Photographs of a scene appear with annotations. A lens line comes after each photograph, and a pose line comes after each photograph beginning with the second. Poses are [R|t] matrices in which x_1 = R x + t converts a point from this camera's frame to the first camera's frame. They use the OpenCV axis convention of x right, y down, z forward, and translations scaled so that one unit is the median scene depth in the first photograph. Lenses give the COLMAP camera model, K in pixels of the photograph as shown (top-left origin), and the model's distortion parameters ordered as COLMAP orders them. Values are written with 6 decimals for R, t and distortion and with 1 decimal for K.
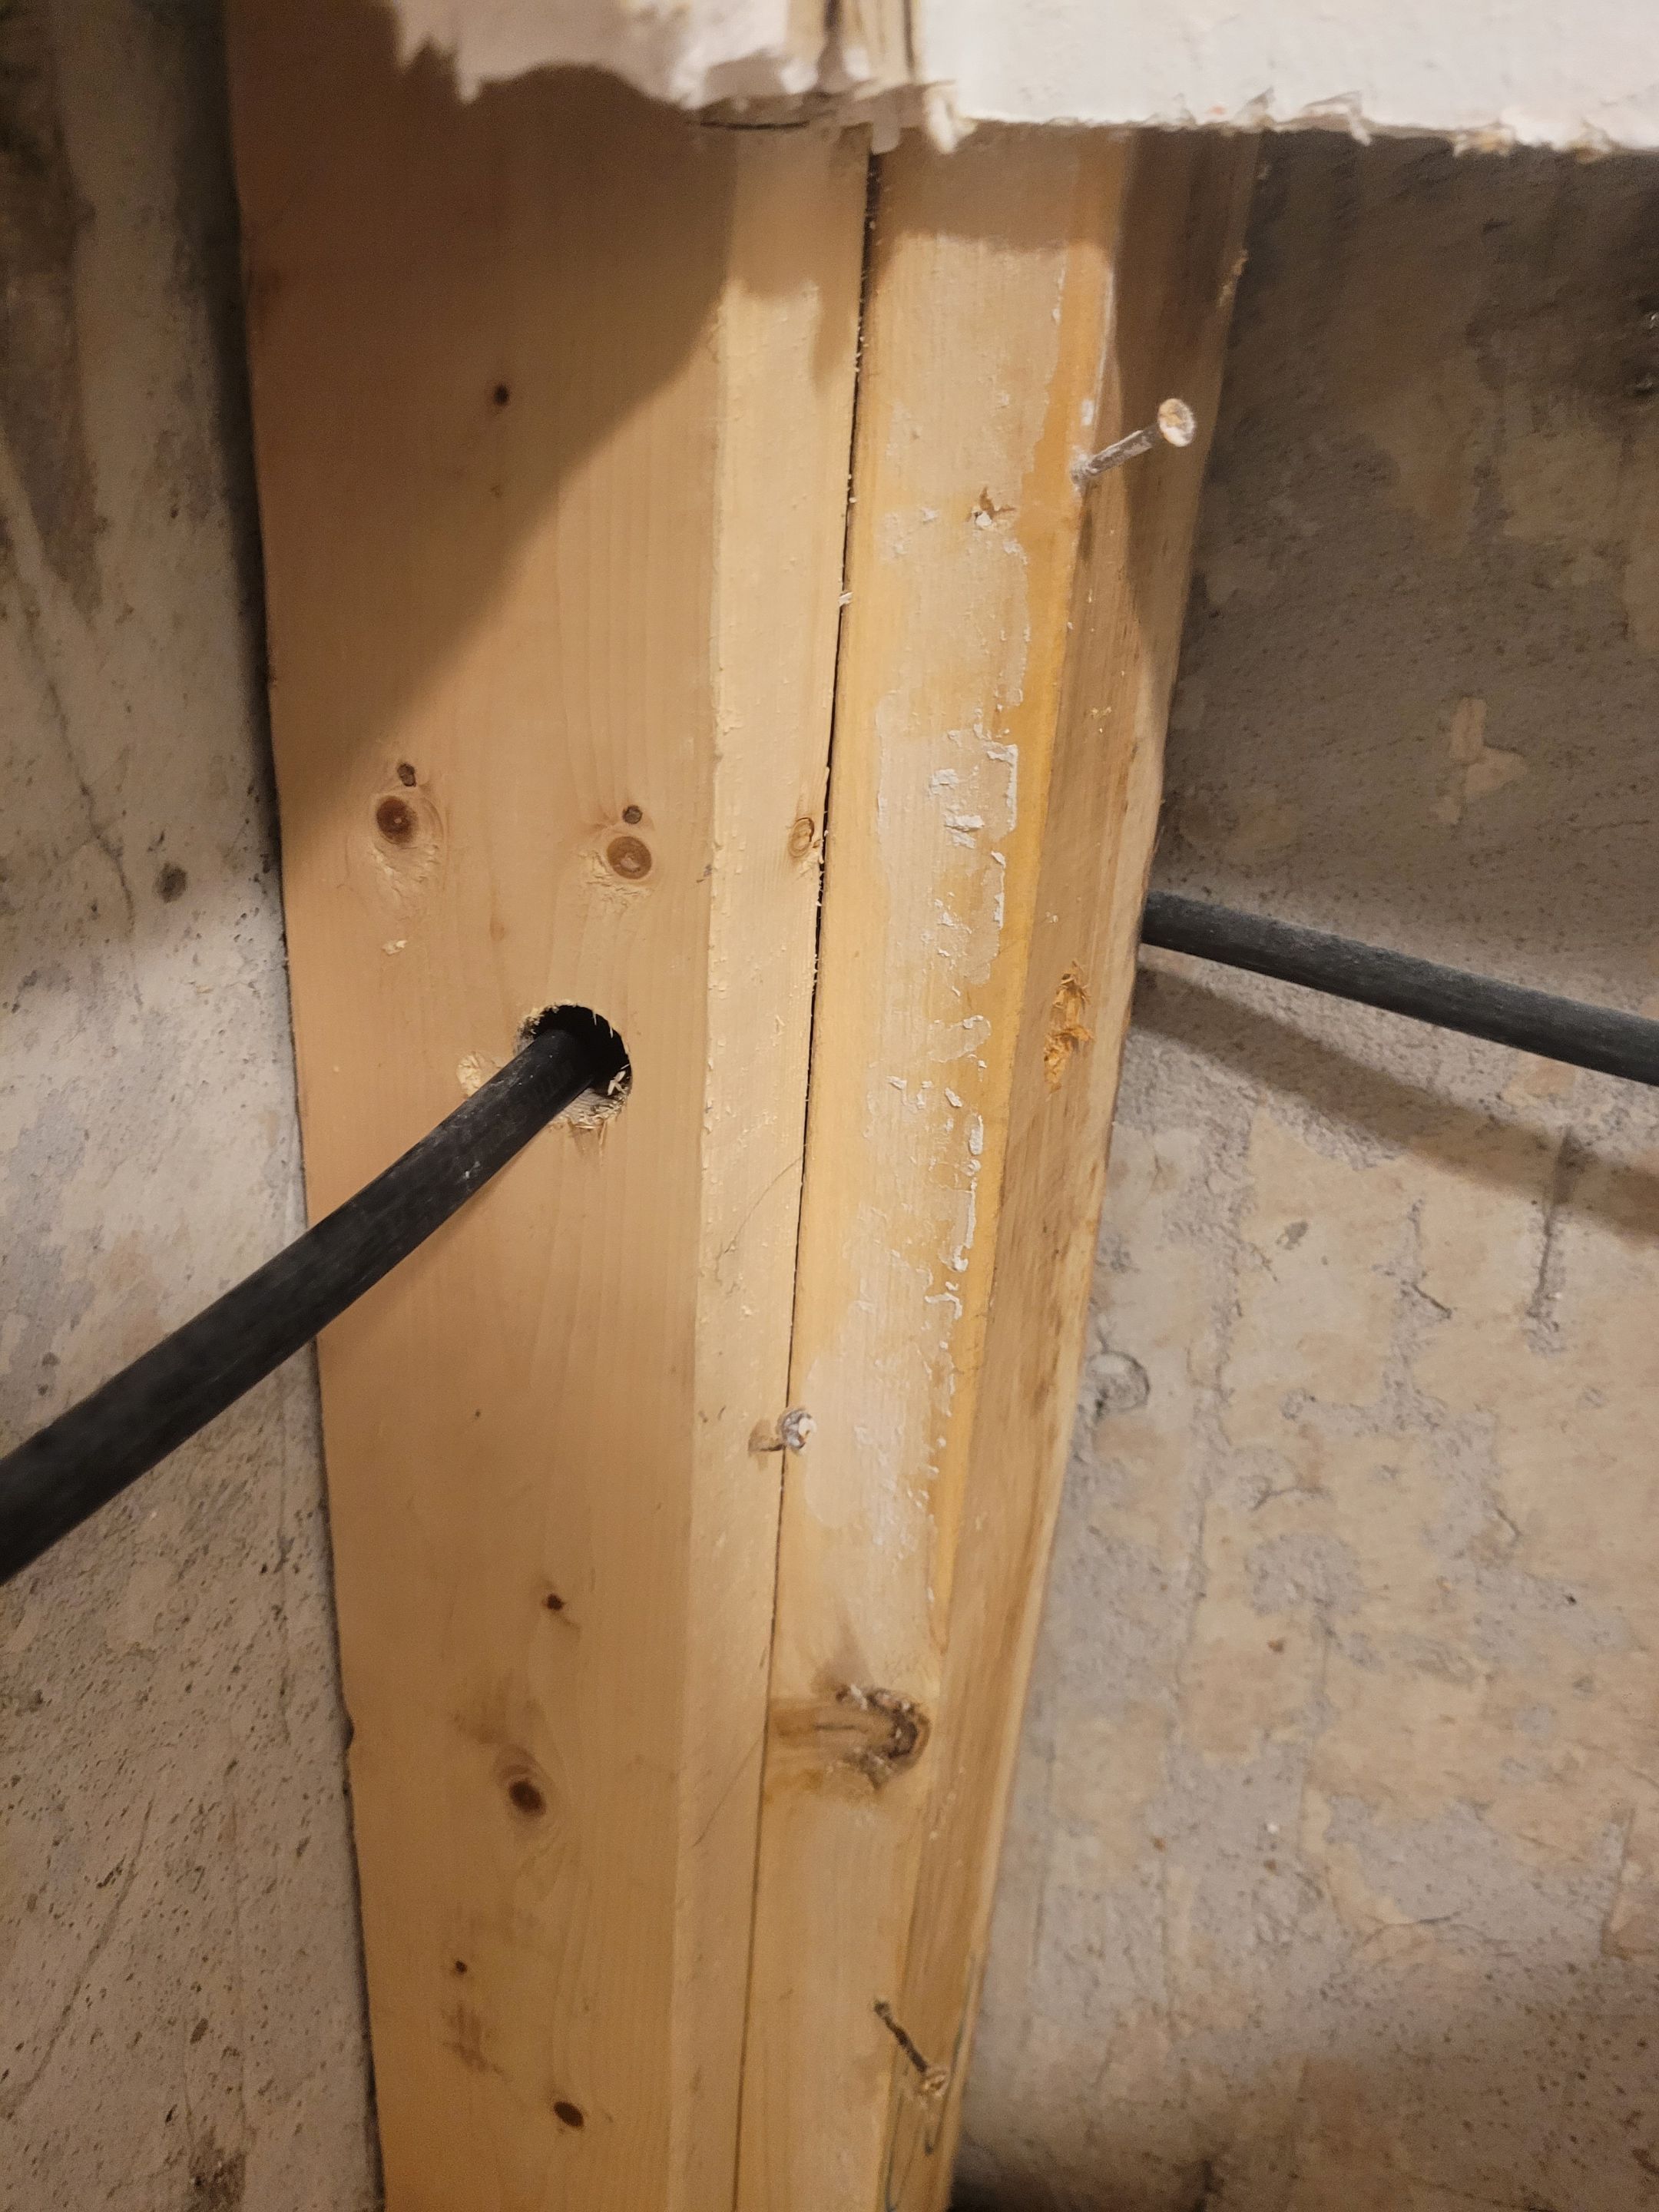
lens RADIAL K [[1662.8, 0, 815.5], [0, 1662.8, 1099.8], [0, 0, 1]] dist [0.025118, -0.029660]
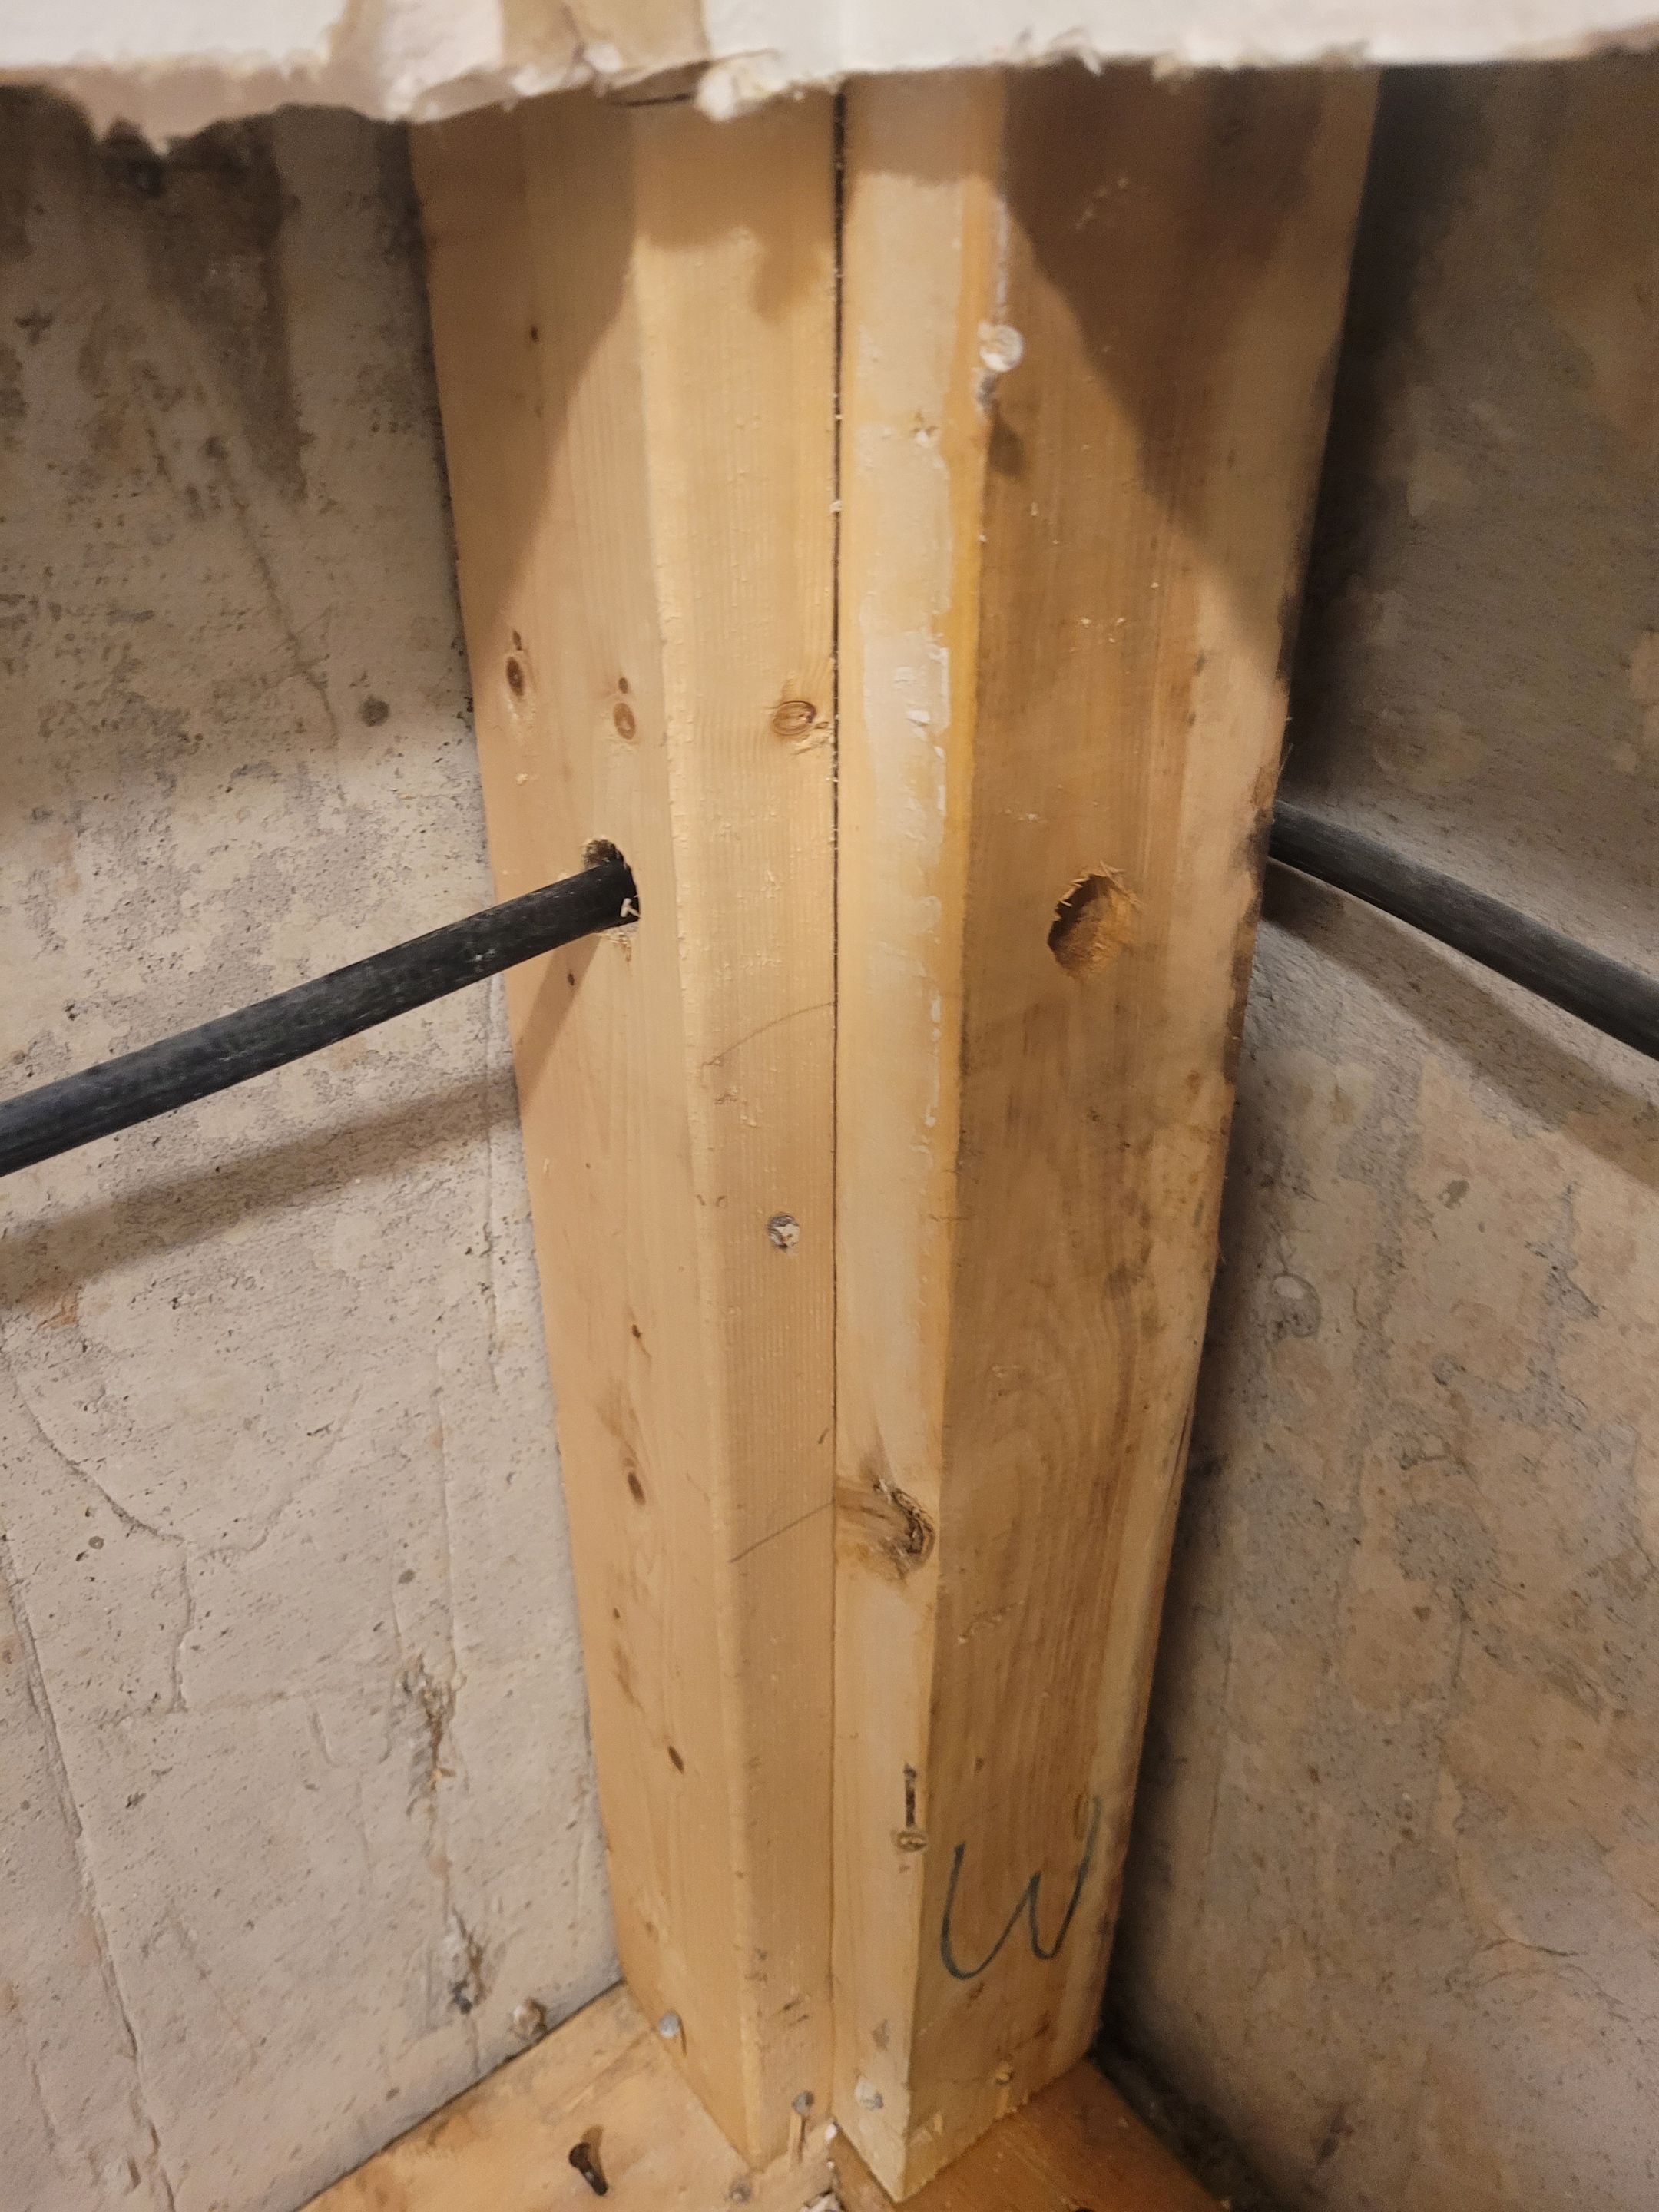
lens RADIAL K [[1636.2, 0, 829.5], [0, 1636.2, 1106.0], [0, 0, 1]] dist [0.040105, -0.038163]
pose [[0.865163, 0.193749, -0.462551, 0.454997], [-0.157789, 0.980678, 0.115646, -0.022833], [0.476020, -0.027067, 0.879018, 0.004952]]
